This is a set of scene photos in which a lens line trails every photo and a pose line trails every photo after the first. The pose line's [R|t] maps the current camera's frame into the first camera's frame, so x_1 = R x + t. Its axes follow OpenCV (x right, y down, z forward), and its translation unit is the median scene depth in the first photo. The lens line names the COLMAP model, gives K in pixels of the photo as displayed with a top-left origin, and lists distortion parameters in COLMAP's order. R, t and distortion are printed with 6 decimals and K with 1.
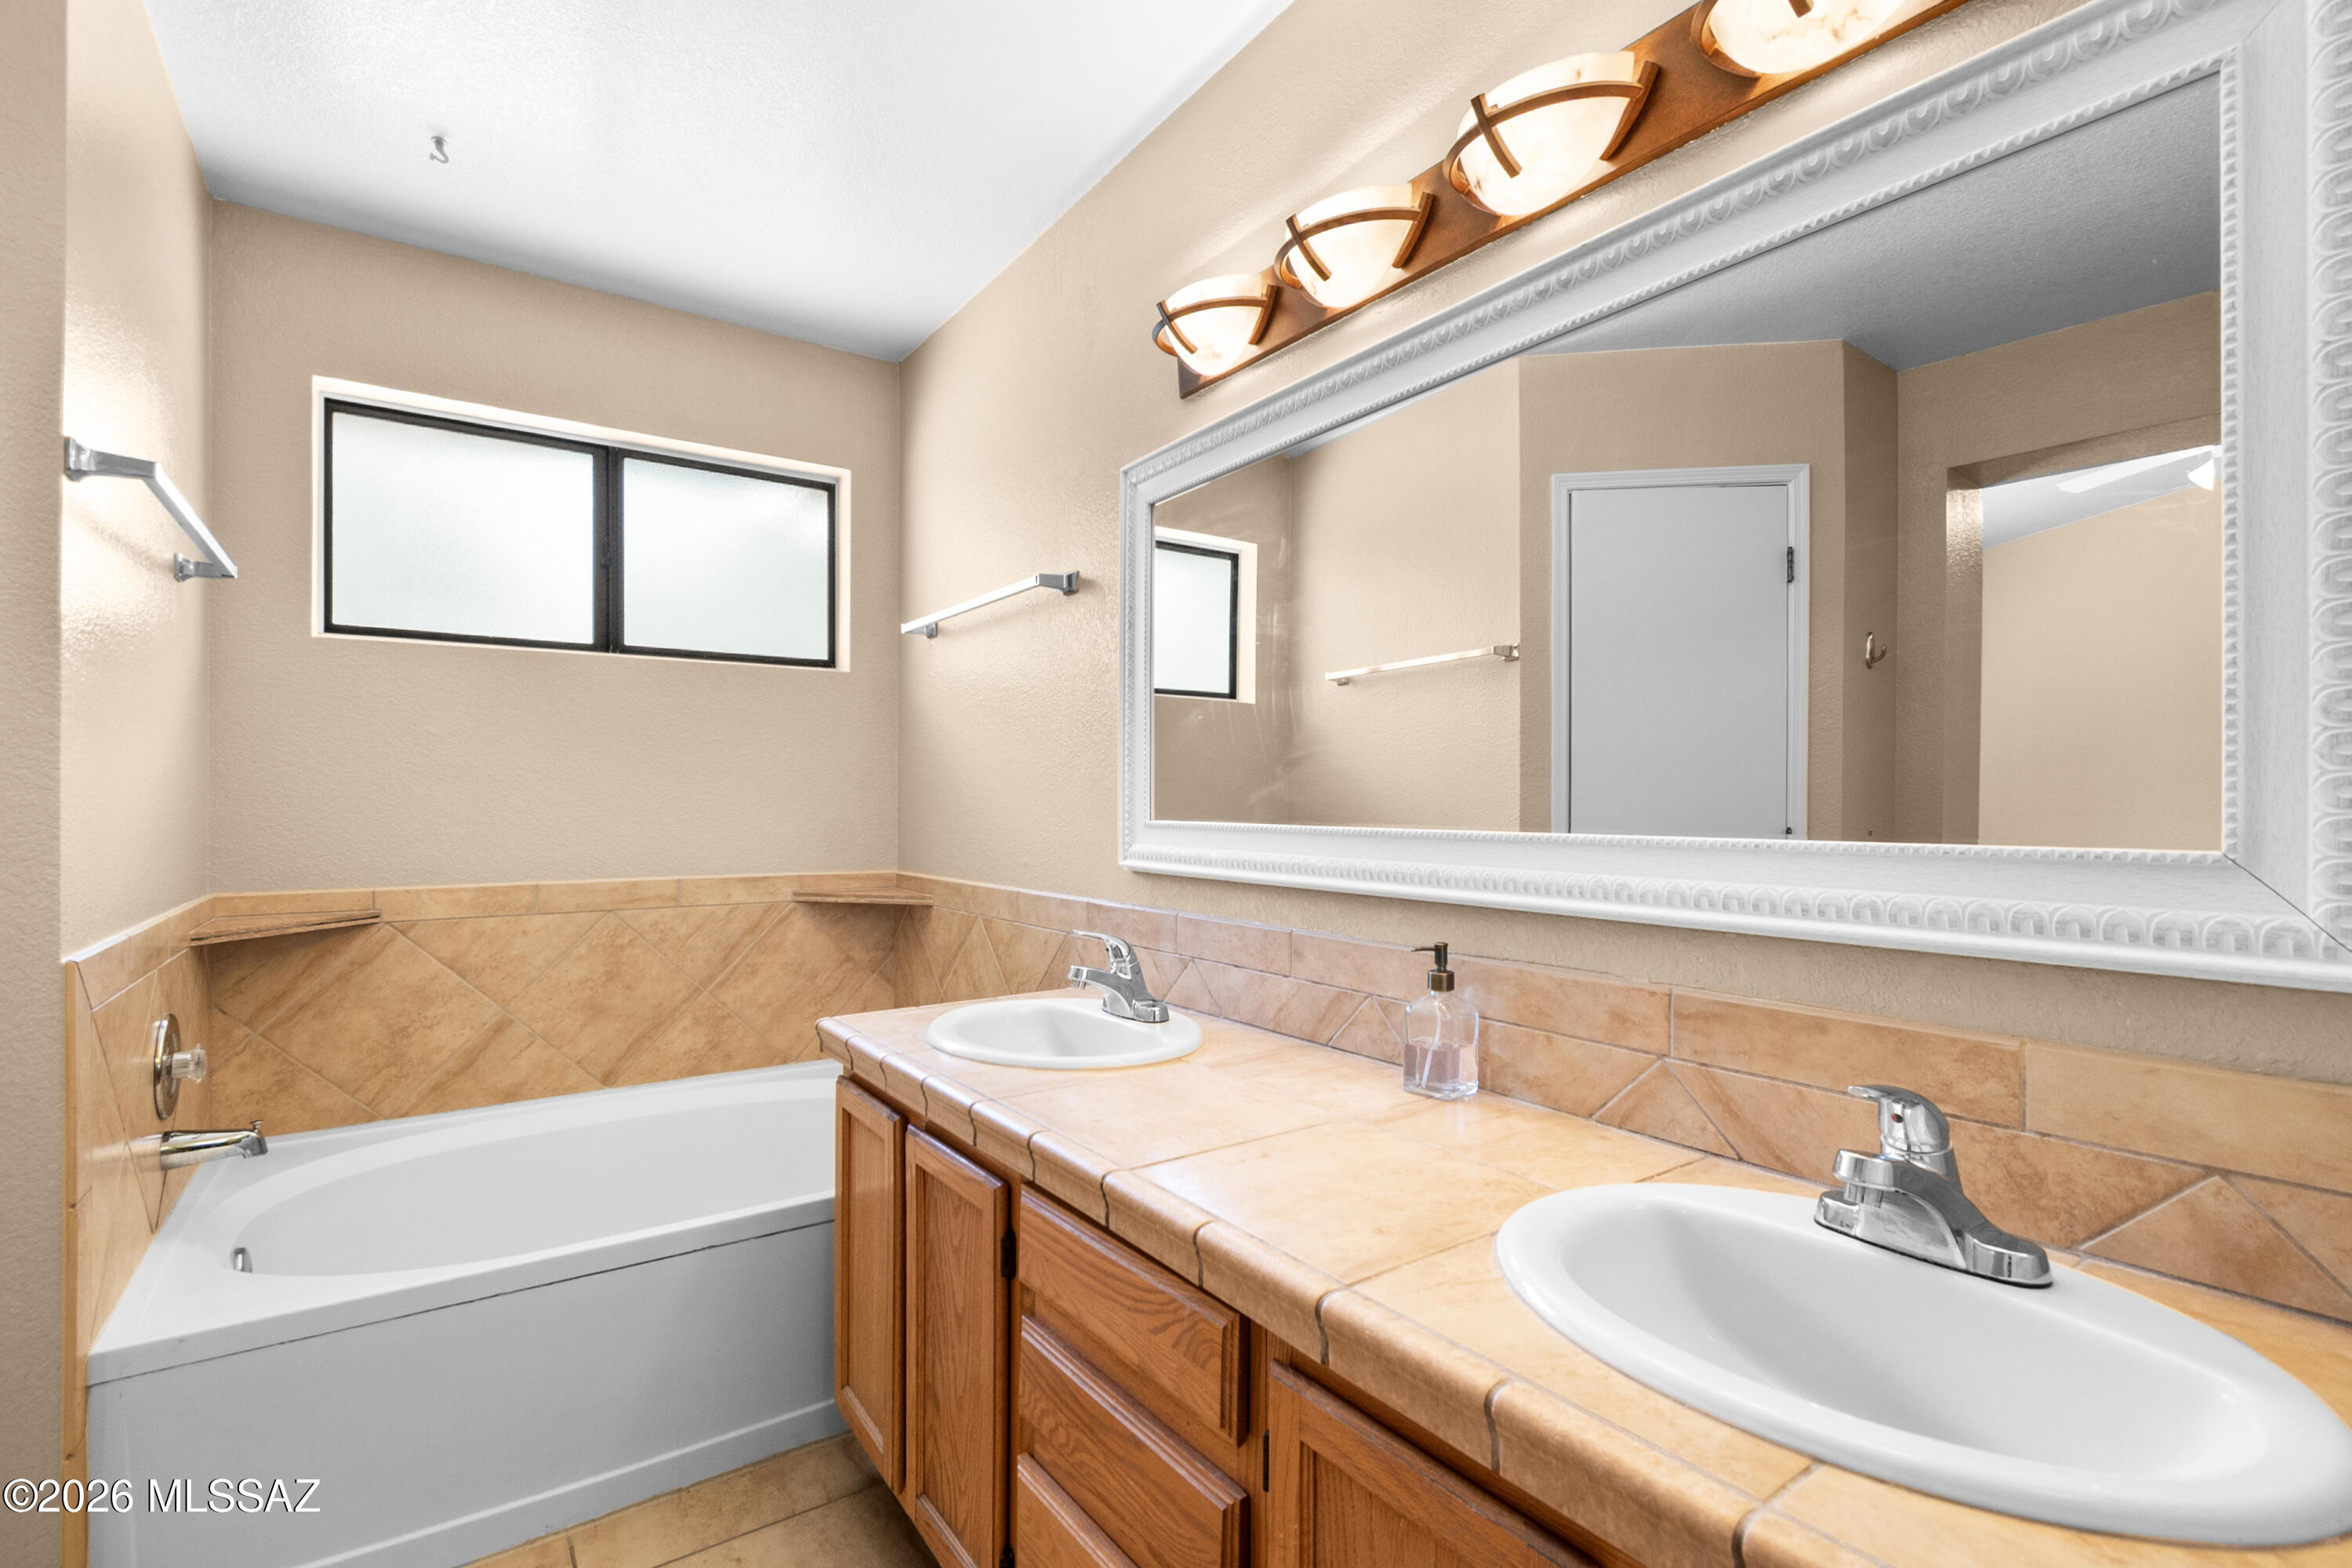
lens RADIAL K [[1055.8, 0, 1180.6], [0, 1055.8, 806.3], [0, 0, 1]] dist [0.008375, -0.004165]
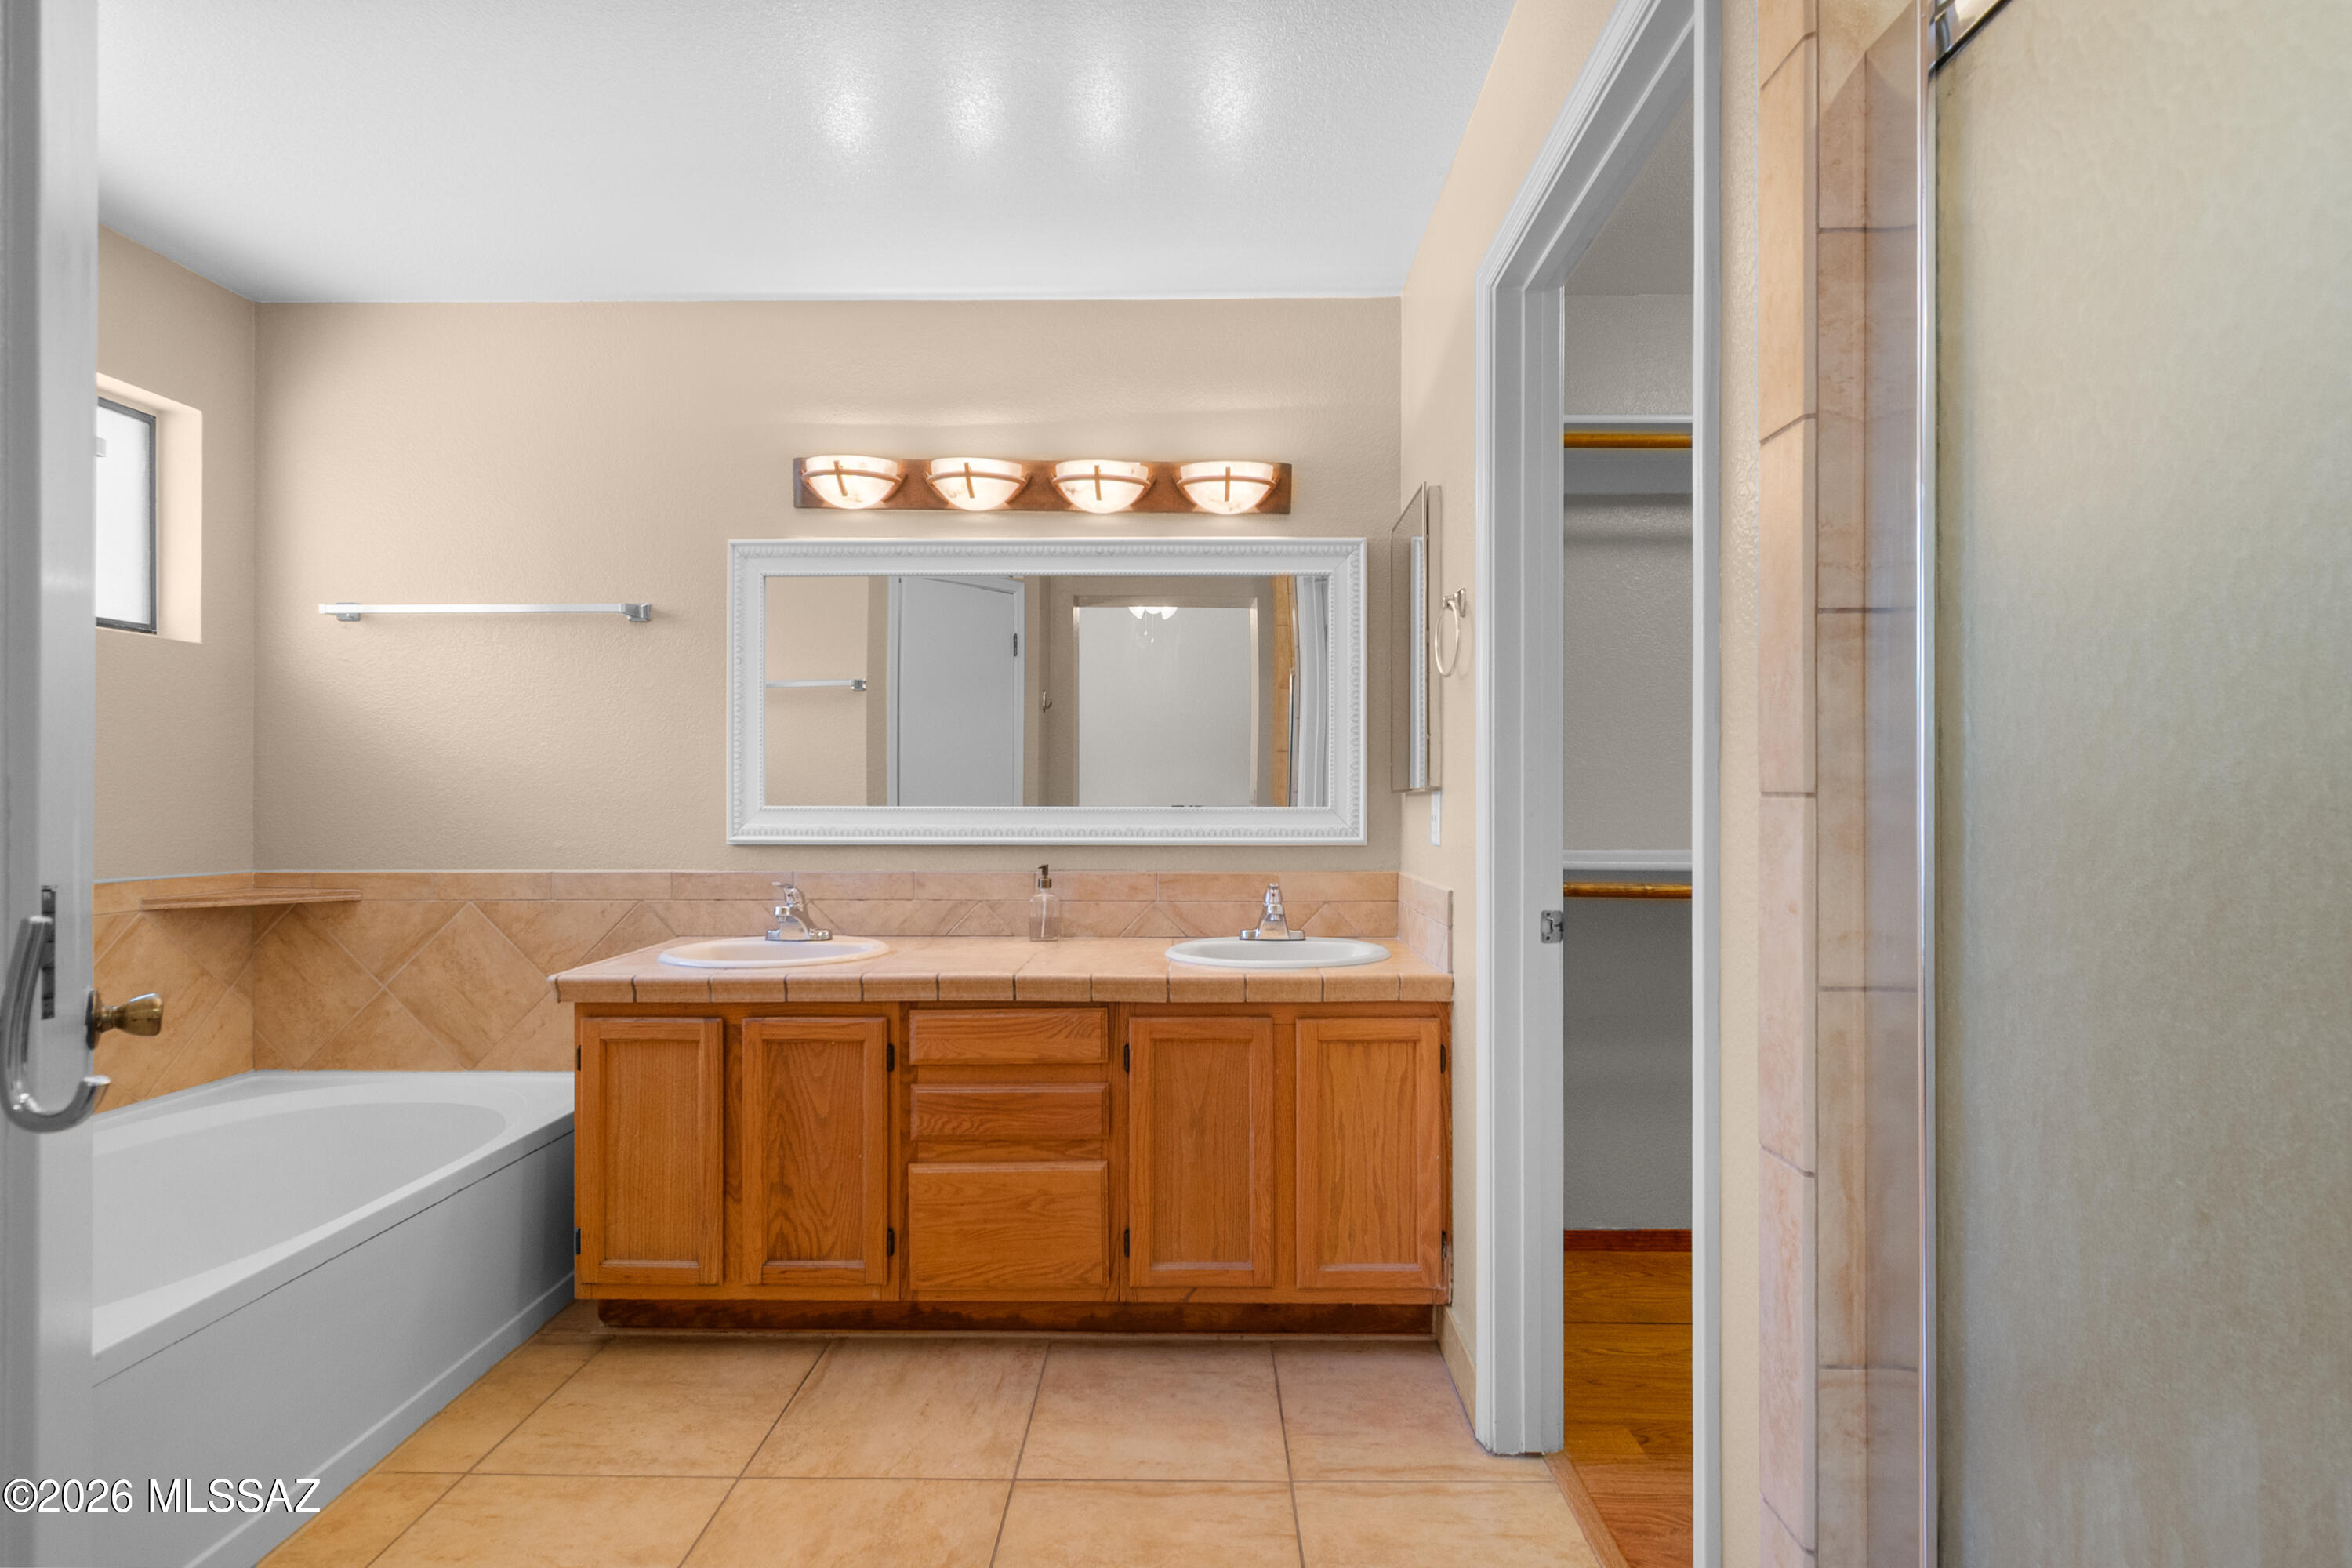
lens RADIAL K [[1055.8, 0, 1185.9], [0, 1055.8, 795.6], [0, 0, 1]] dist [0.008375, -0.004165]
pose [[0.596633, -0.006094, 0.802491, -0.786174], [0.003975, 0.999981, 0.004639, -0.003873], [-0.802504, 0.000422, 0.596646, -0.253889]]
